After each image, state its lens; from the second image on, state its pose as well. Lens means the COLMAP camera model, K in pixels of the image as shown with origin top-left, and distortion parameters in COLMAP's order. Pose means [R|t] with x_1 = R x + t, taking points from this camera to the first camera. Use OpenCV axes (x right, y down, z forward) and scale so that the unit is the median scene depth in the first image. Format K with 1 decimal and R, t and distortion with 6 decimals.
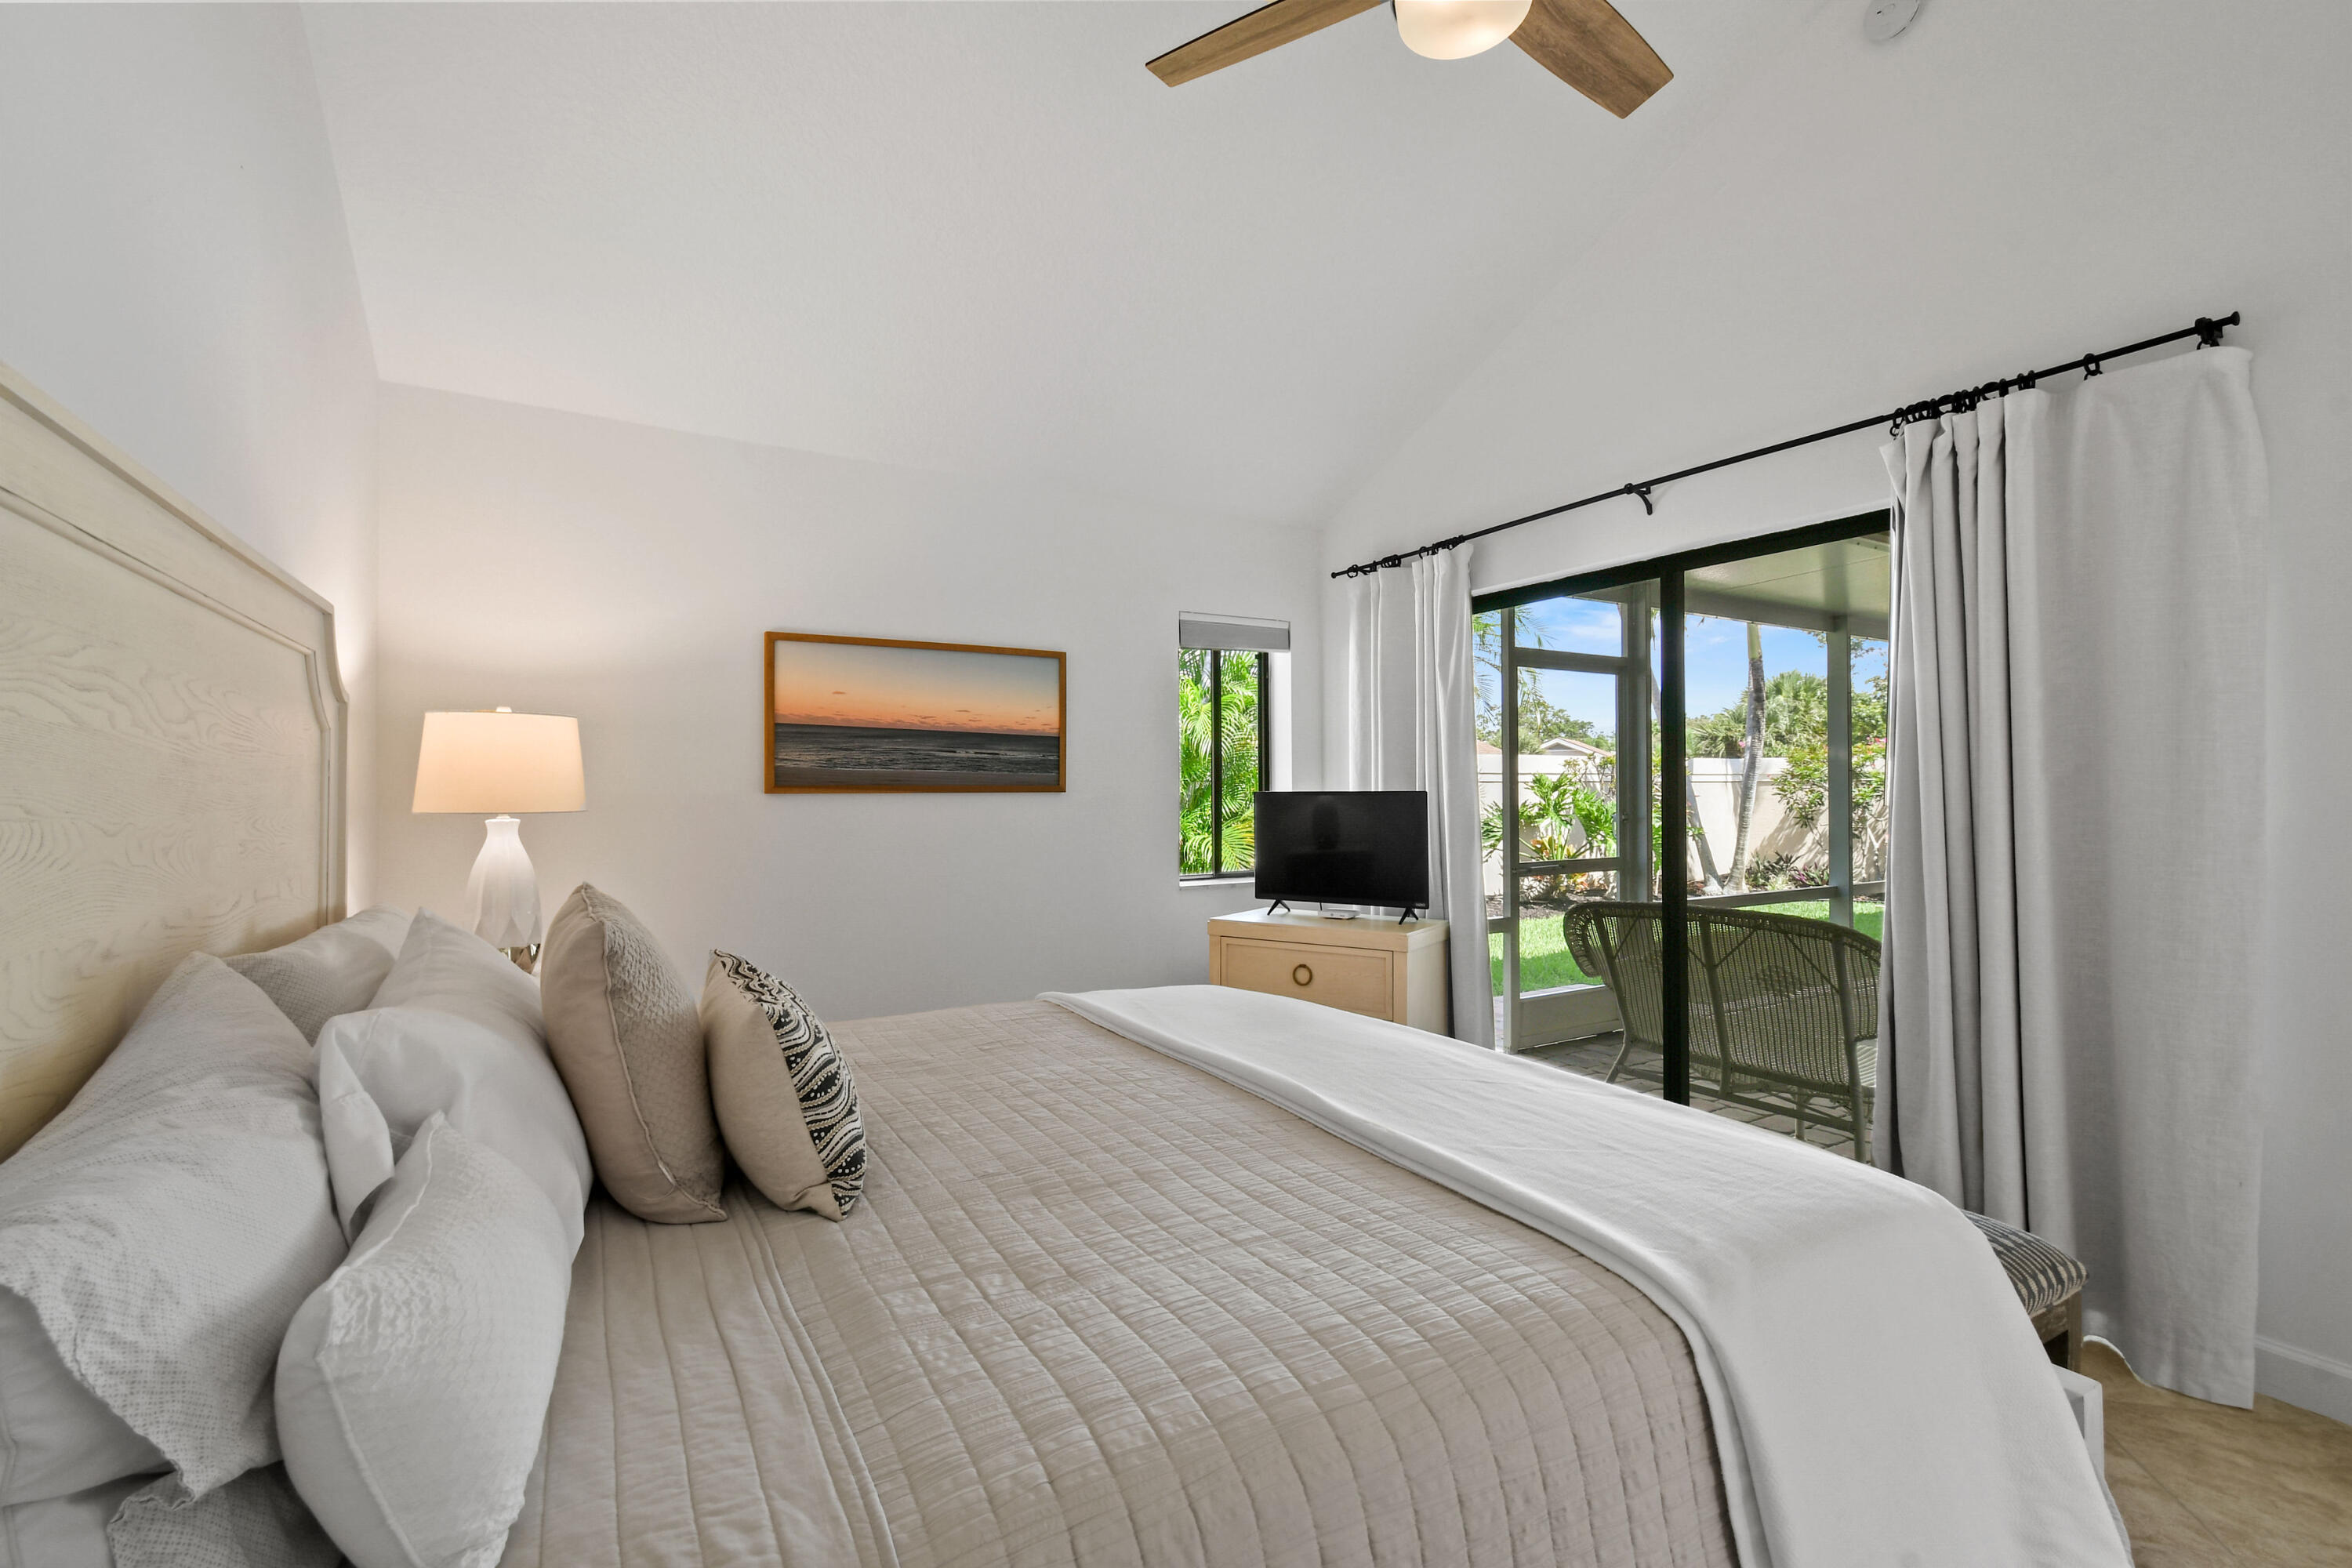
lens RADIAL K [[1036.5, 0, 1180.8], [0, 1036.5, 779.4], [0, 0, 1]] dist [0.012439, -0.006205]
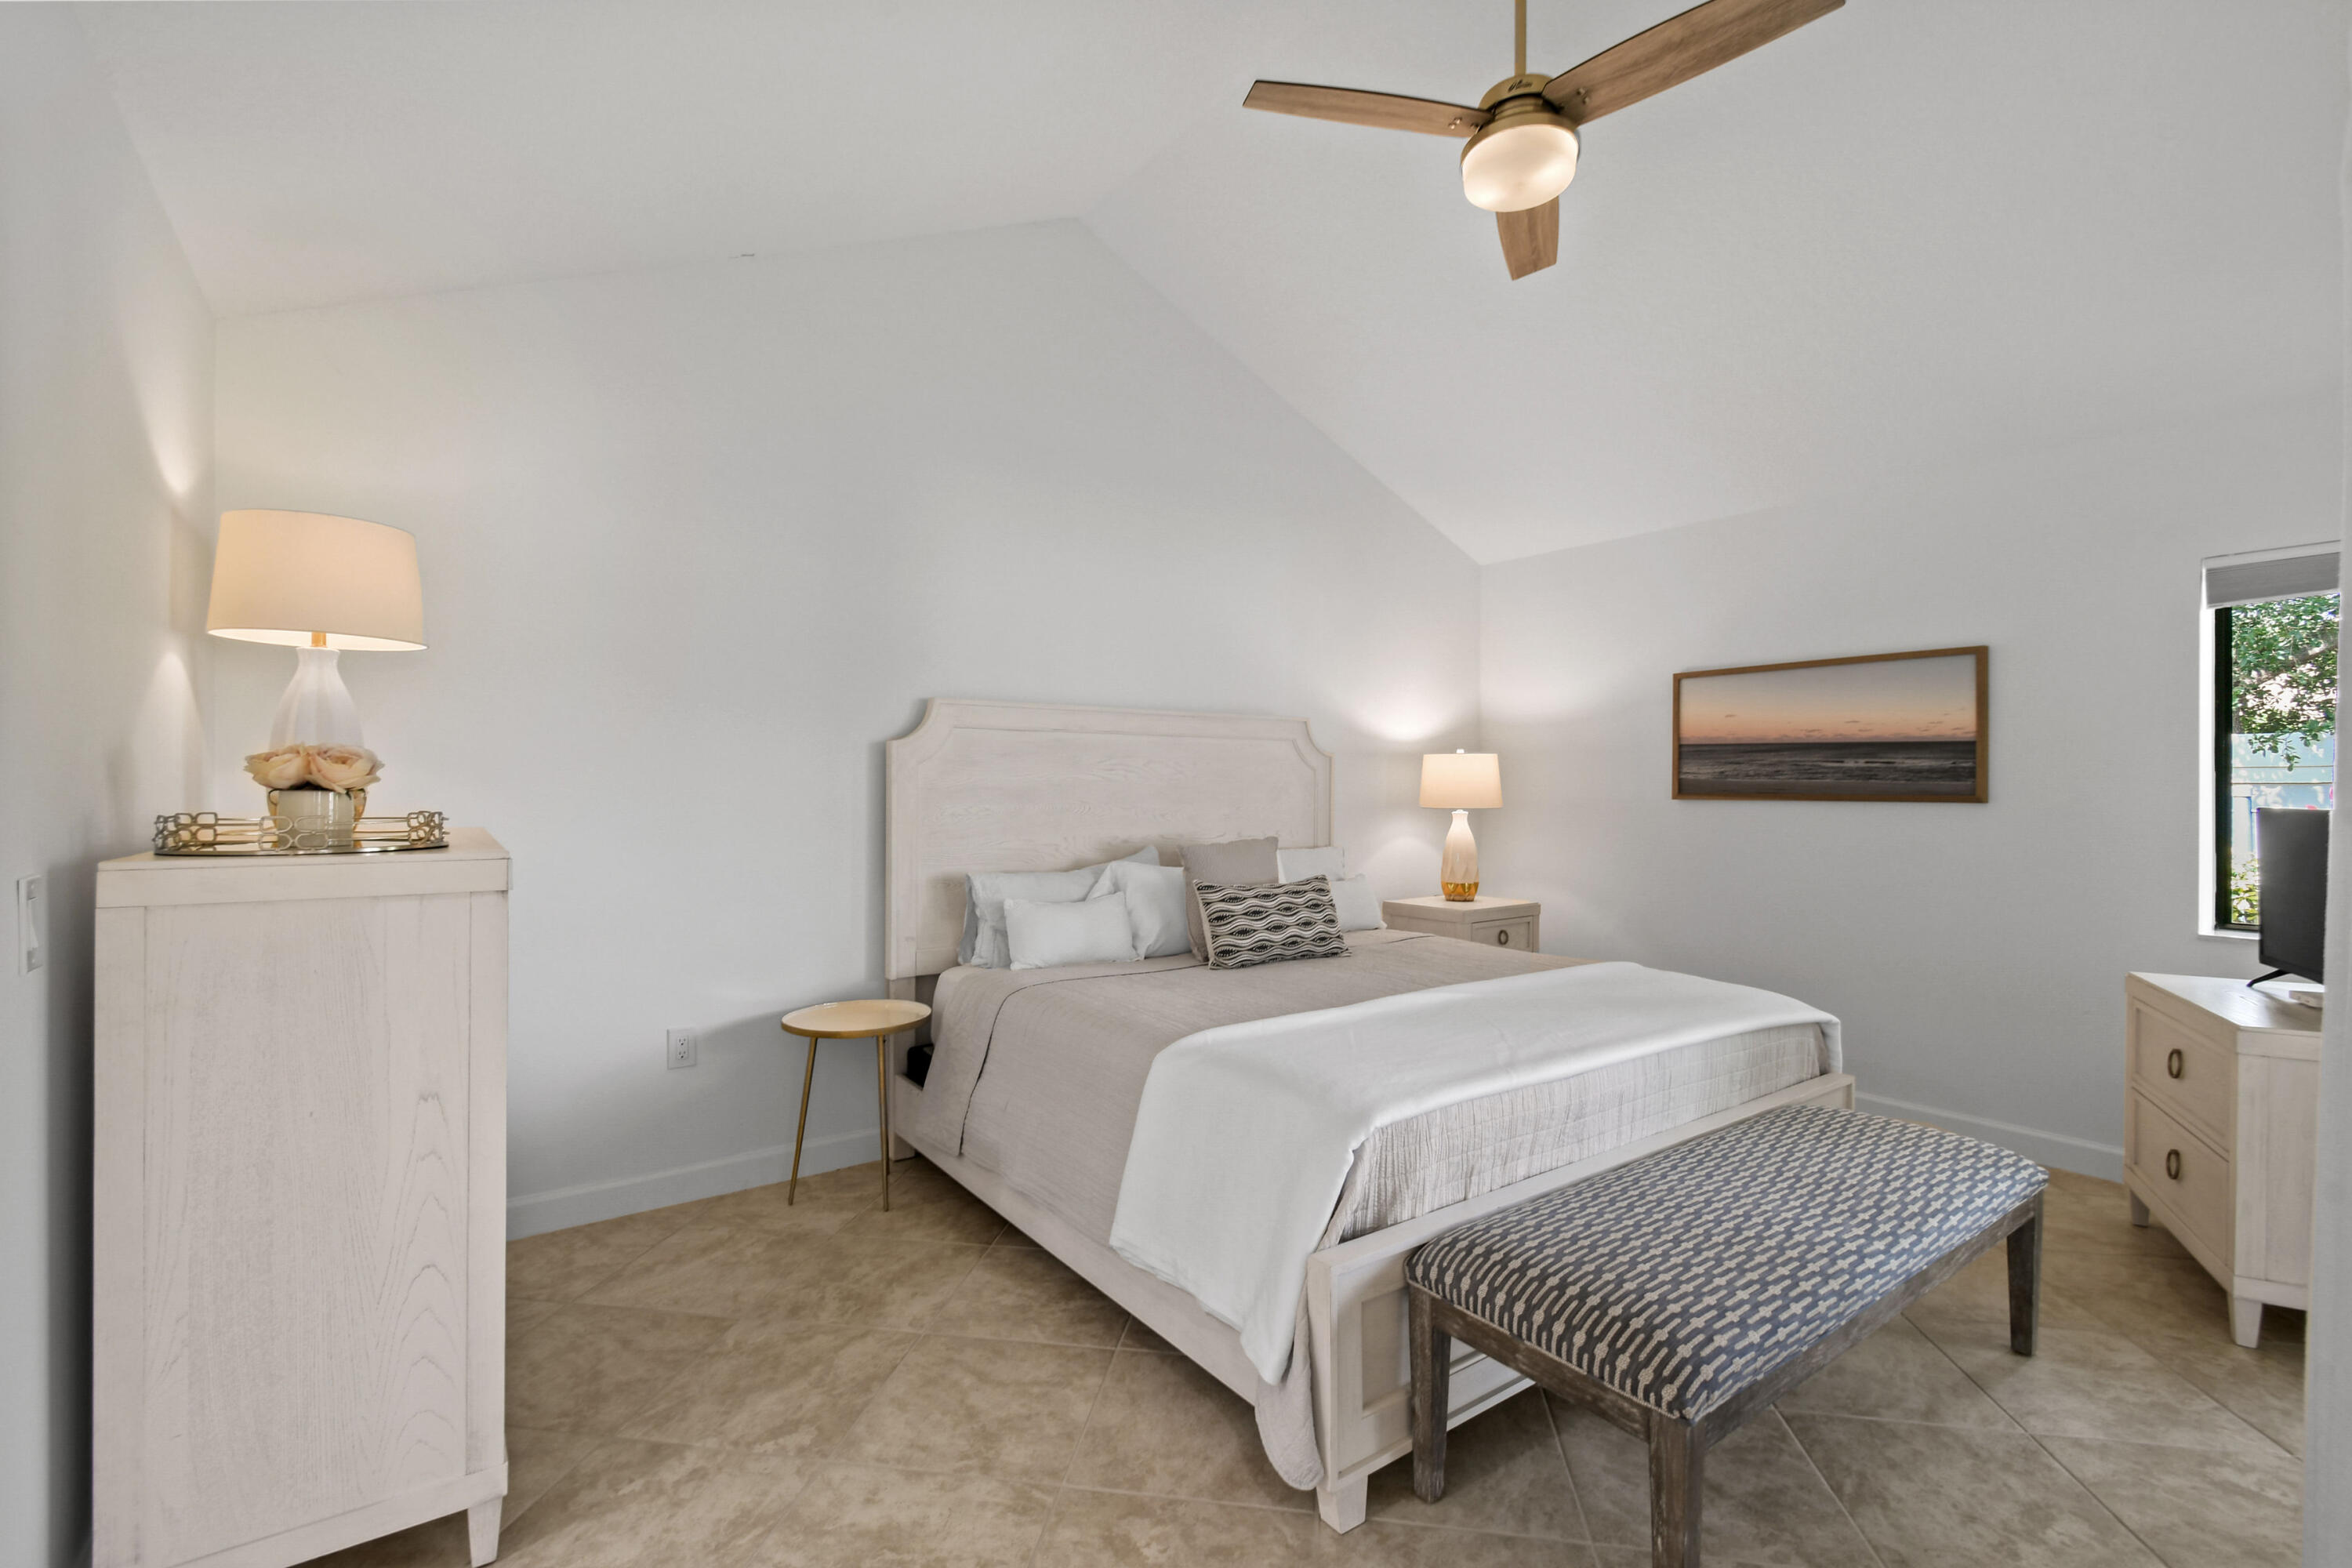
lens RADIAL K [[1036.5, 0, 1180.8], [0, 1036.5, 779.4], [0, 0, 1]] dist [0.012439, -0.006205]
pose [[0.097087, 0.001466, -0.995275, 0.755881], [0.010386, 0.999943, 0.002486, -0.018581], [0.995222, -0.010578, 0.097066, 0.238056]]
